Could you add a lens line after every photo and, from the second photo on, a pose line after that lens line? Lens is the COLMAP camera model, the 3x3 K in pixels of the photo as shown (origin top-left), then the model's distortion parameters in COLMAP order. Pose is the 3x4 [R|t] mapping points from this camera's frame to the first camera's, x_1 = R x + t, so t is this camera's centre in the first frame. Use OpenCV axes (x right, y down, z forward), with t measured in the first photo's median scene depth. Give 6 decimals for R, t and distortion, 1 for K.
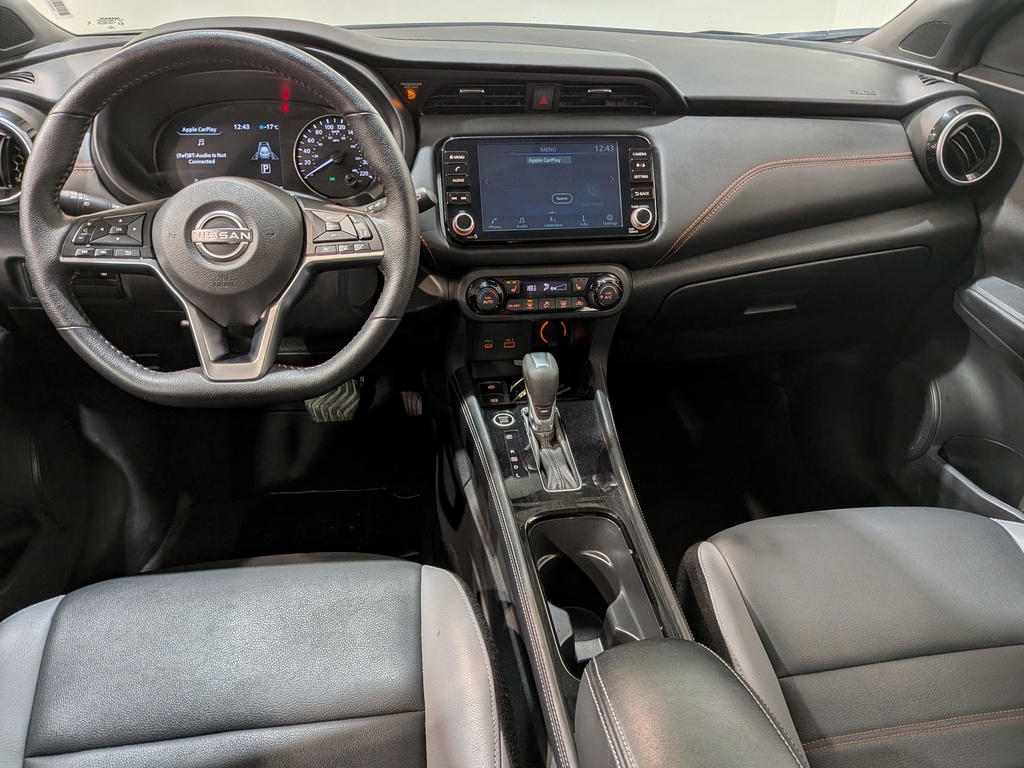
lens RADIAL K [[744.1, 0, 516.0], [0, 744.1, 397.6], [0, 0, 1]] dist [0.056454, -0.100786]
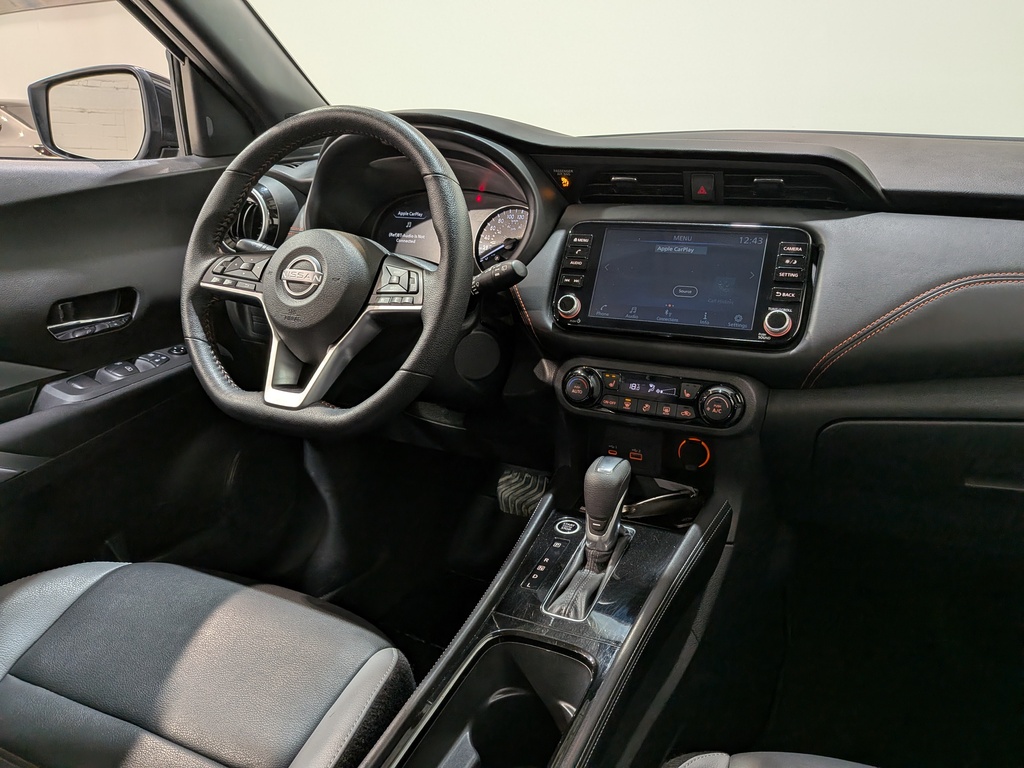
lens RADIAL K [[744.1, 0, 526.5], [0, 744.1, 396.1], [0, 0, 1]] dist [0.056454, -0.100786]
pose [[0.832608, 0.151881, -0.532632, 0.391717], [-0.257442, 0.957594, -0.129373, 0.008751], [0.490396, 0.244839, 0.836401, 0.218742]]
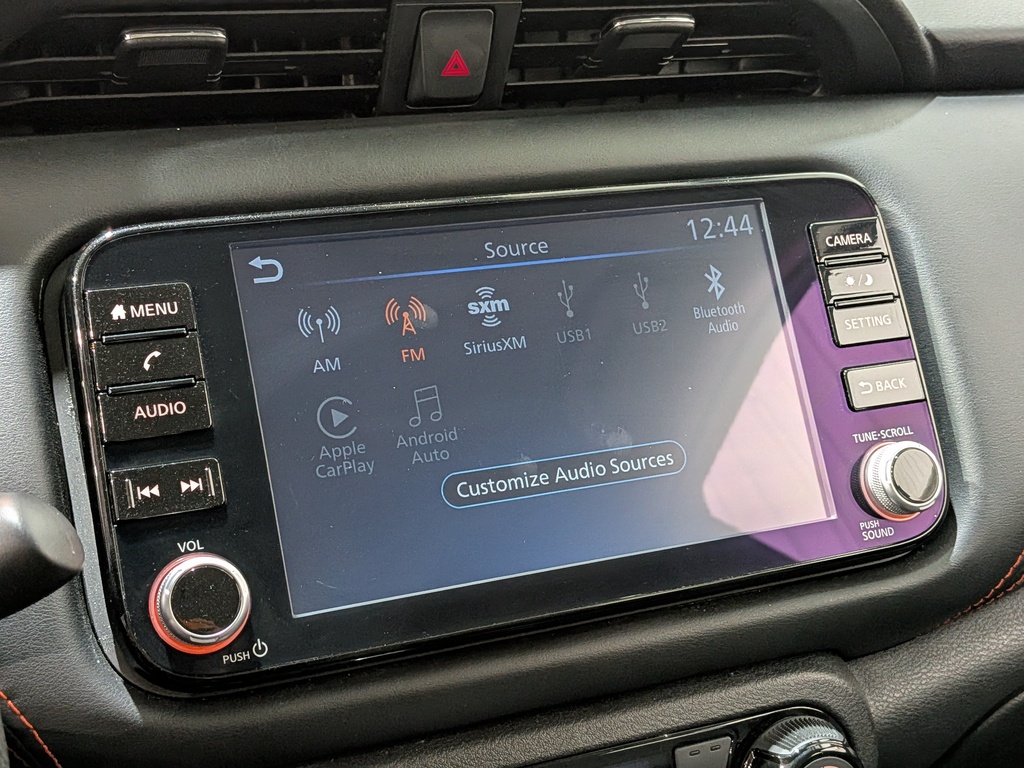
lens RADIAL K [[1450.4, 0, 499.4], [0, 1450.4, 396.5], [0, 0, 1]] dist [0.079157, 0.000000]
pose [[0.971432, -0.090607, 0.219341, -0.072440], [0.127860, 0.978457, -0.162089, -0.207996], [-0.199929, 0.185503, 0.962090, 0.553352]]
